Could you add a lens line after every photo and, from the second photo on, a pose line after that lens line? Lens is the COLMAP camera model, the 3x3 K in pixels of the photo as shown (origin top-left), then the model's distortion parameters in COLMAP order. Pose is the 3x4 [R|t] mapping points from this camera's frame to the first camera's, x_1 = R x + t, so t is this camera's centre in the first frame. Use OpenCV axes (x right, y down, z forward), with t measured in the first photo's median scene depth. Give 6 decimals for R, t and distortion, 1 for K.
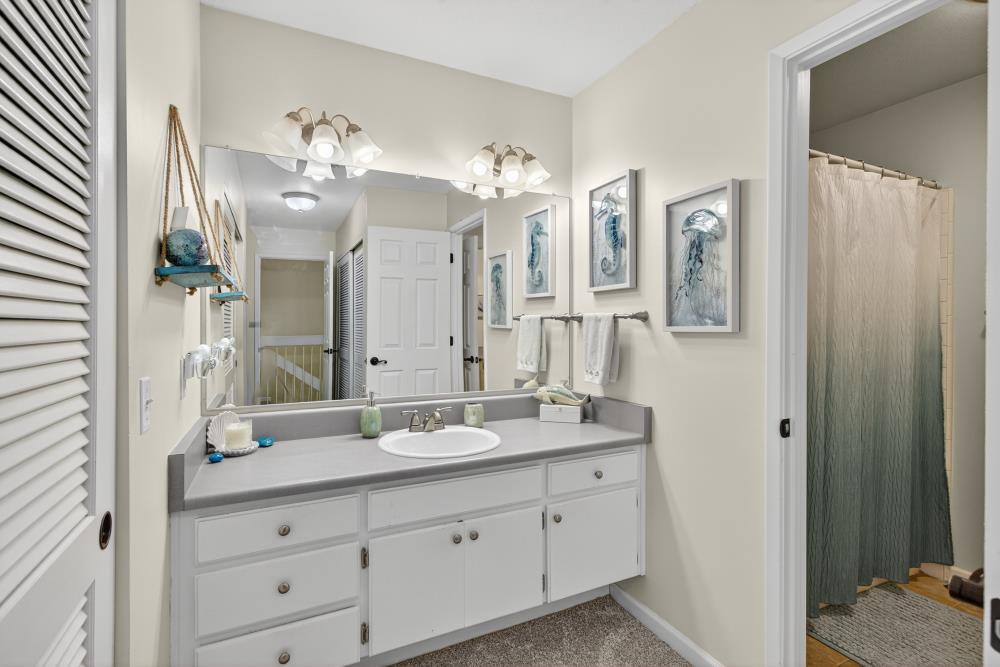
lens RADIAL K [[469.7, 0, 500.0], [0, 469.7, 326.1], [0, 0, 1]] dist [0.017038, 0.000583]
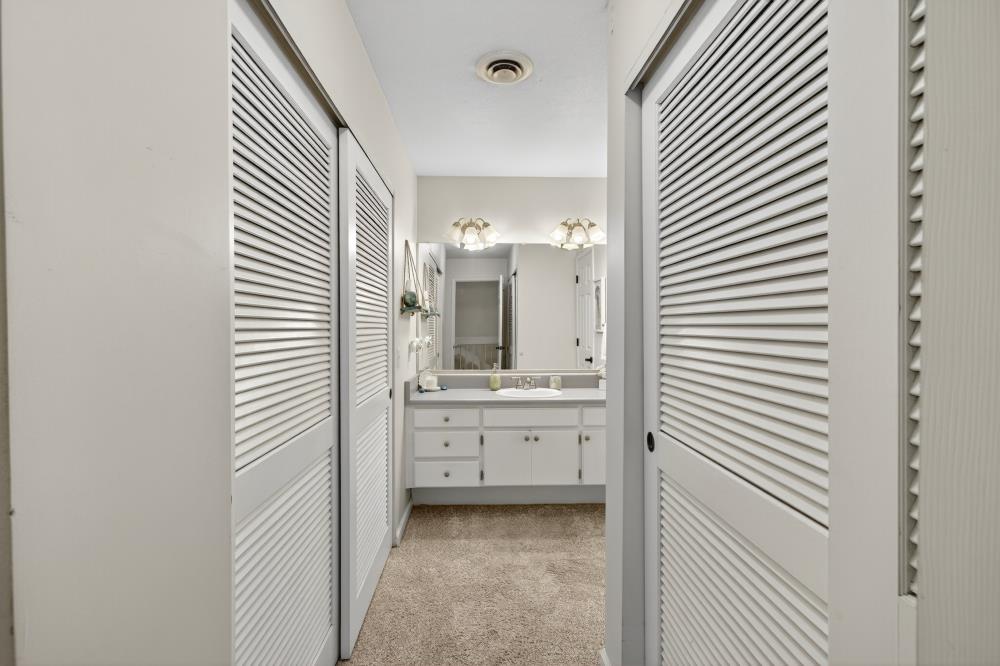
lens RADIAL K [[469.7, 0, 501.5], [0, 469.7, 326.4], [0, 0, 1]] dist [0.017038, 0.000583]
pose [[0.922986, -0.002462, -0.384826, 0.536077], [-0.001332, 0.999953, -0.009592, 0.004083], [0.384832, 0.009366, 0.922939, -0.805166]]
